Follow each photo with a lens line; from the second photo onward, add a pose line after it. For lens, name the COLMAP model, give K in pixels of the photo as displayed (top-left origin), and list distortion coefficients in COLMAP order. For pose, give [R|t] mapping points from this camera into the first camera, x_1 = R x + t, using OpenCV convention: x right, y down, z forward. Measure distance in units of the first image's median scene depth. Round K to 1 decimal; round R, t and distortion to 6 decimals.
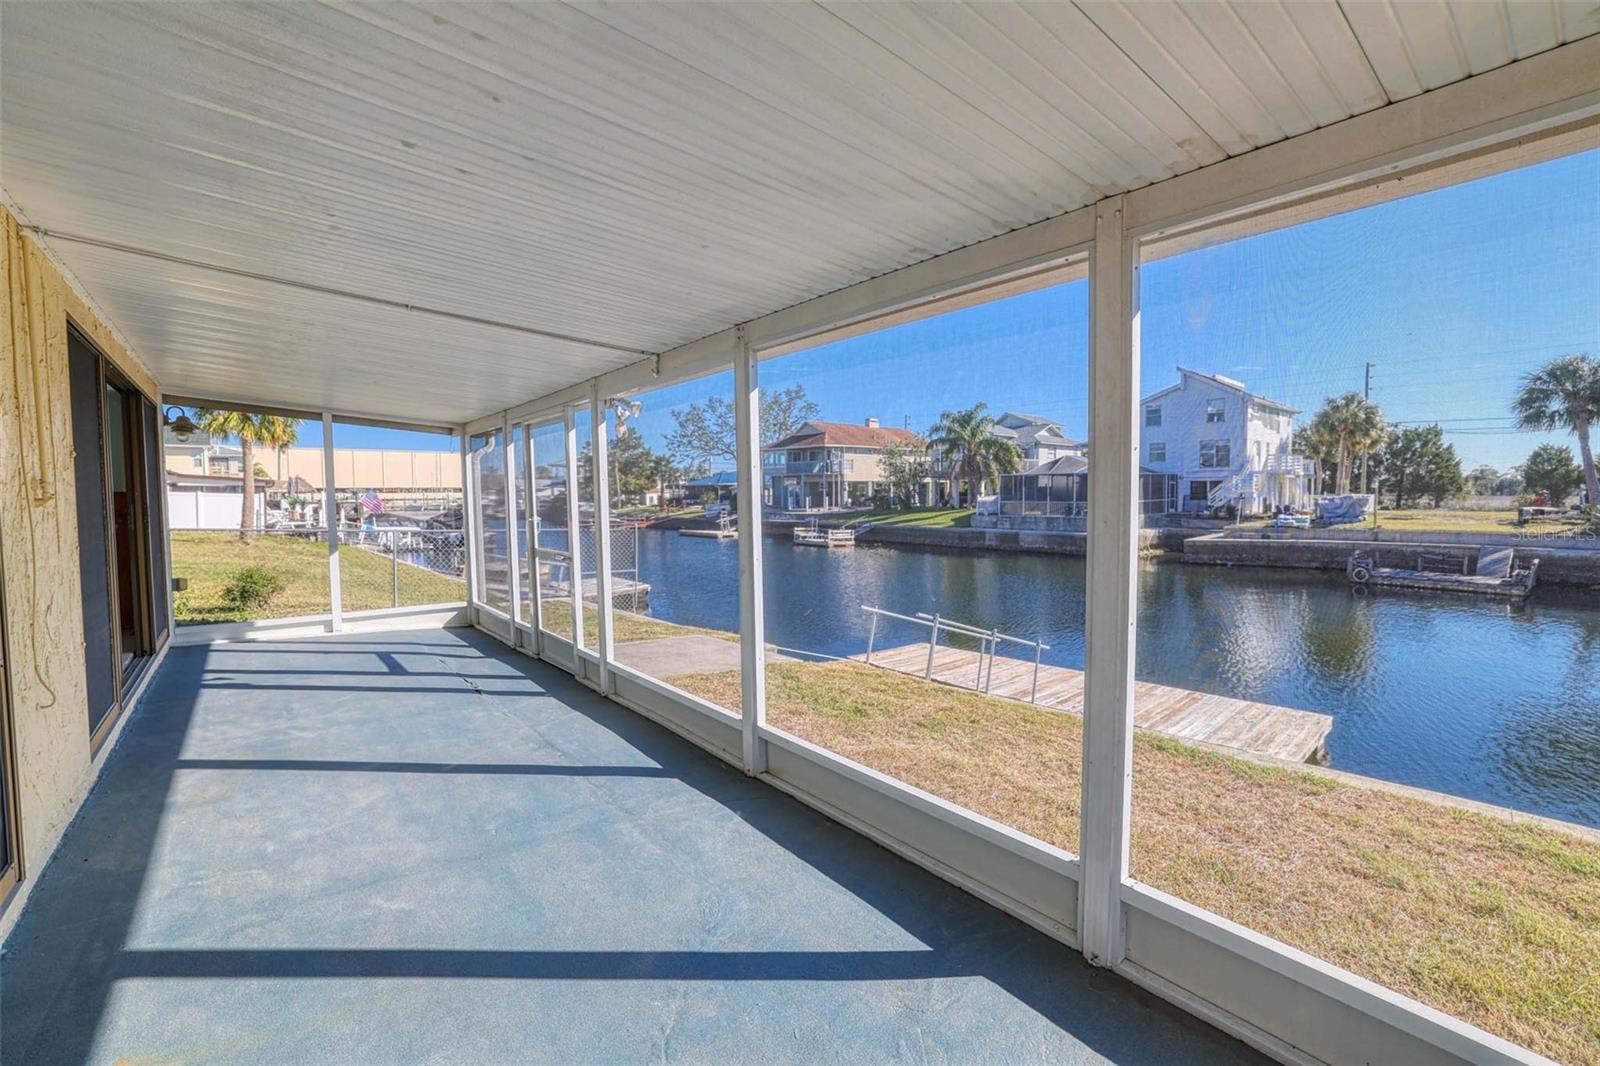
lens RADIAL K [[683.0, 0, 793.9], [0, 683.0, 525.8], [0, 0, 1]] dist [-0.027845, 0.007998]
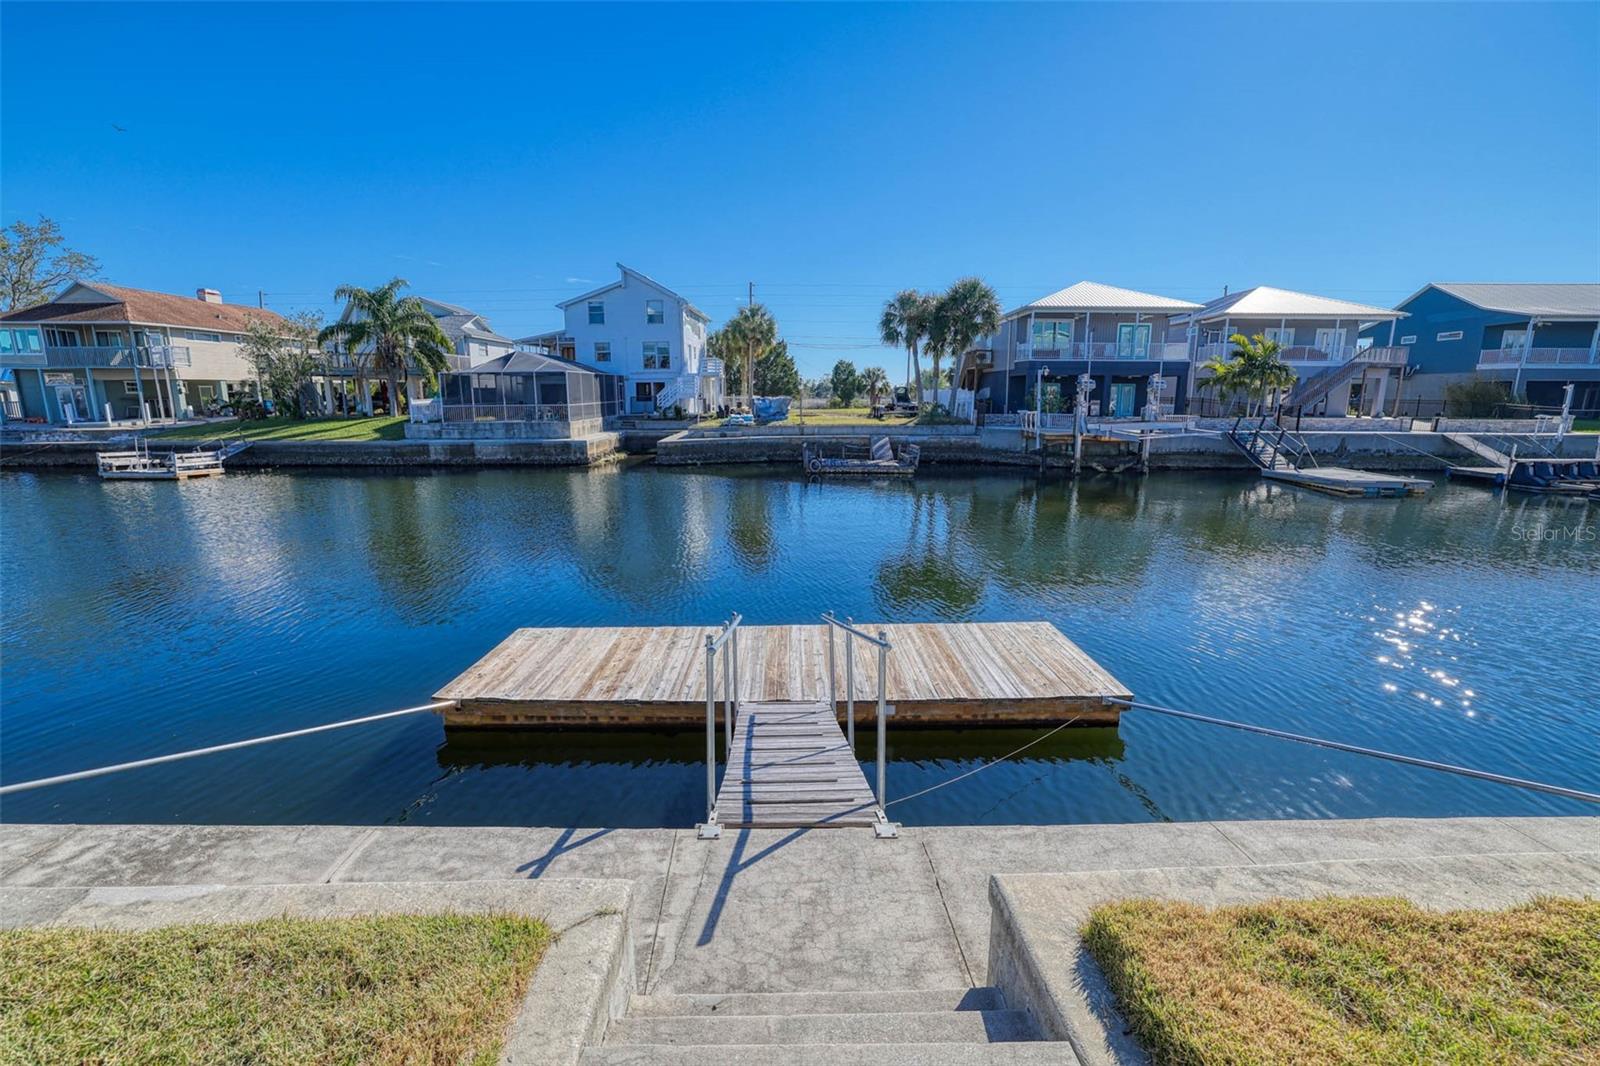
lens RADIAL K [[683.0, 0, 782.4], [0, 683.0, 527.1], [0, 0, 1]] dist [-0.027845, 0.007998]
pose [[0.674098, -0.139152, 0.725416, -0.030429], [0.036088, 0.987126, 0.155819, -0.003641], [-0.737760, -0.078858, 0.670442, 0.131162]]
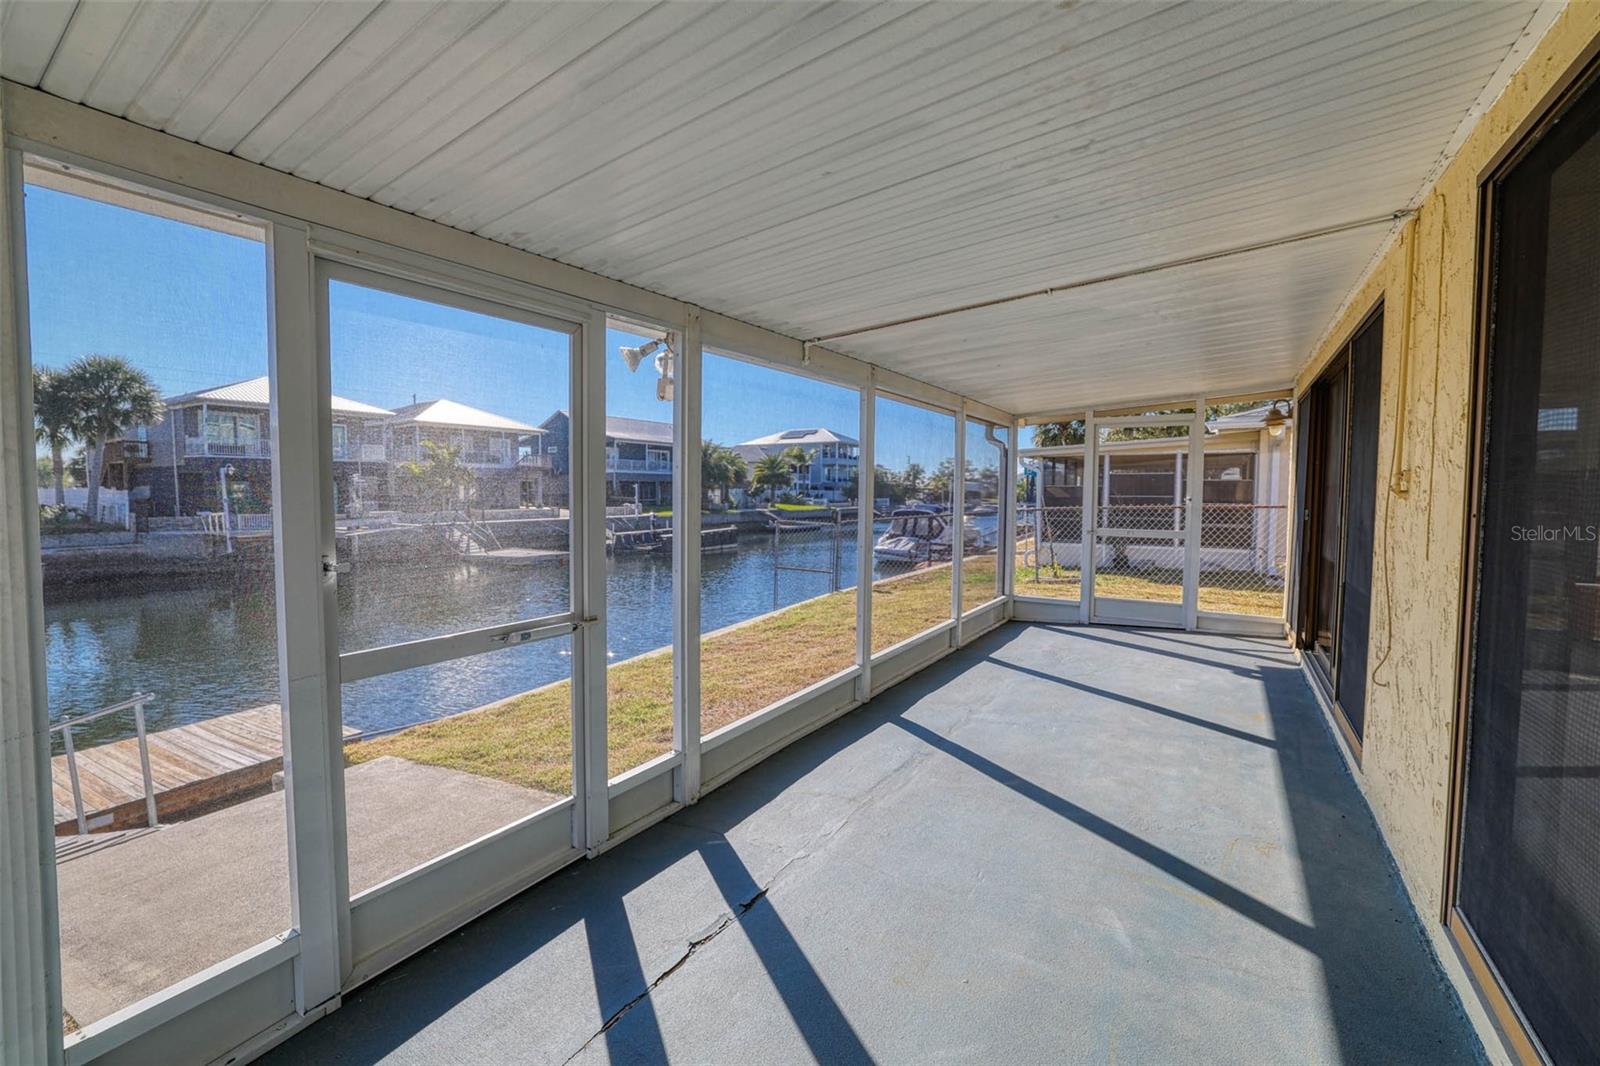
lens RADIAL K [[683.0, 0, 793.0], [0, 683.0, 523.0], [0, 0, 1]] dist [-0.027845, 0.007998]
pose [[-0.318111, -0.043069, 0.947075, -0.092203], [0.050027, 0.996813, 0.062134, -0.005105], [-0.946733, 0.067145, -0.314943, 0.111798]]
